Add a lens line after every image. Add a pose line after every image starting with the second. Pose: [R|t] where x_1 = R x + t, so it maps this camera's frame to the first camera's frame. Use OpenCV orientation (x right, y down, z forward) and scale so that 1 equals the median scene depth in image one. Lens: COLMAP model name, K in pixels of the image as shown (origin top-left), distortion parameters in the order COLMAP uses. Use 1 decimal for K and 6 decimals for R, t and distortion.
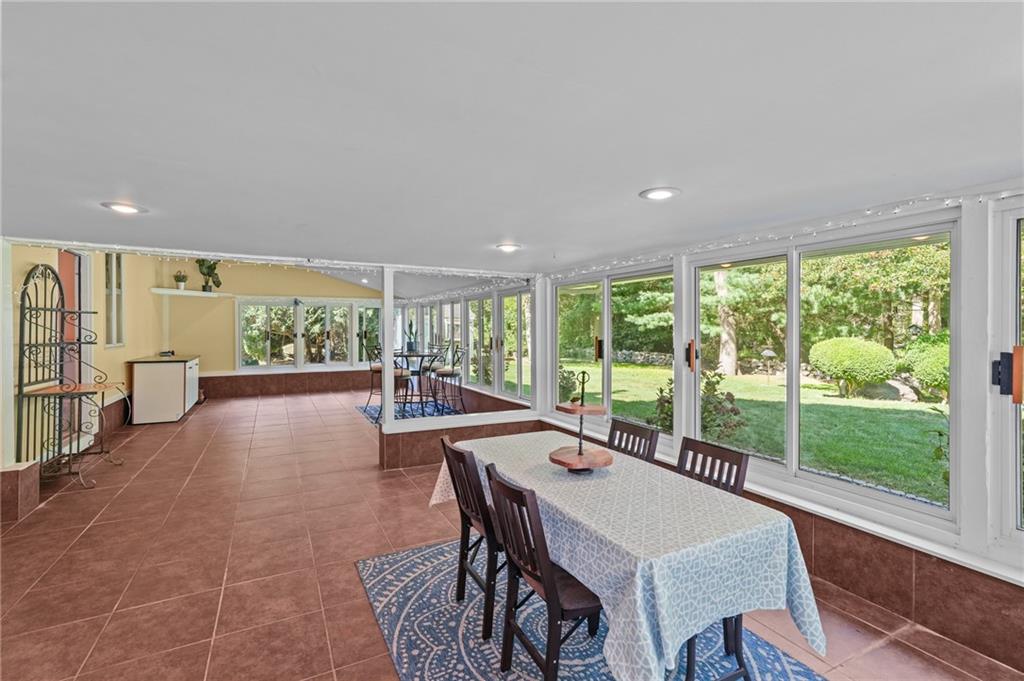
lens RADIAL K [[458.8, 0, 509.6], [0, 458.8, 332.8], [0, 0, 1]] dist [0.001634, 0.000470]
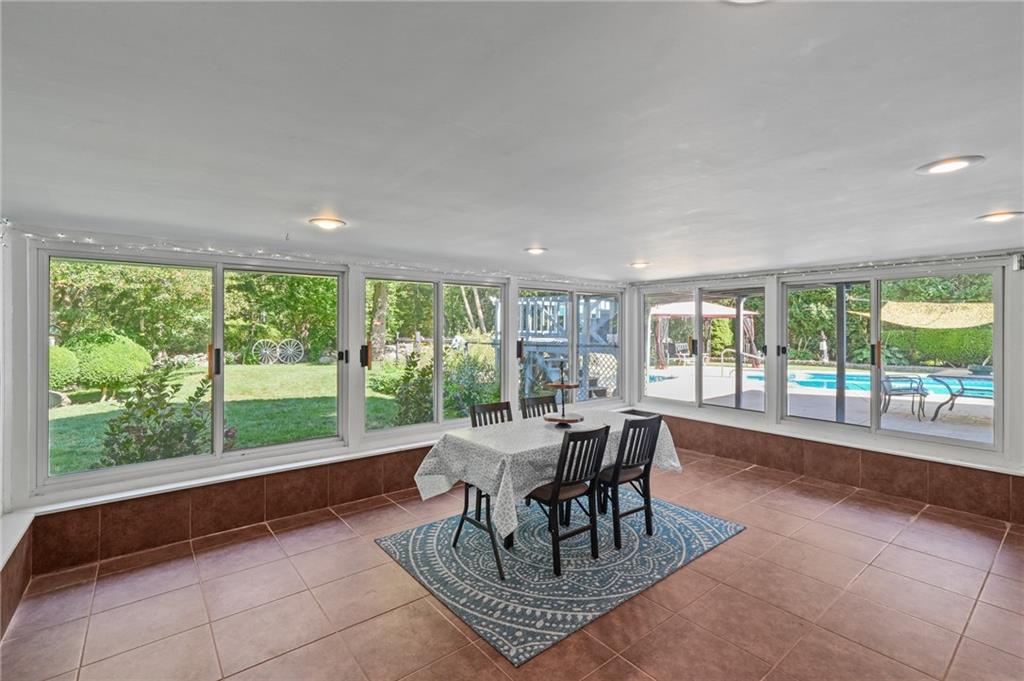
lens RADIAL K [[458.8, 0, 509.6], [0, 458.8, 332.8], [0, 0, 1]] dist [0.001634, 0.000470]
pose [[-0.197062, -0.002470, 0.980388, -1.098990], [0.003312, 0.999989, 0.003185, -0.017922], [-0.980386, 0.003875, -0.197051, 1.229808]]
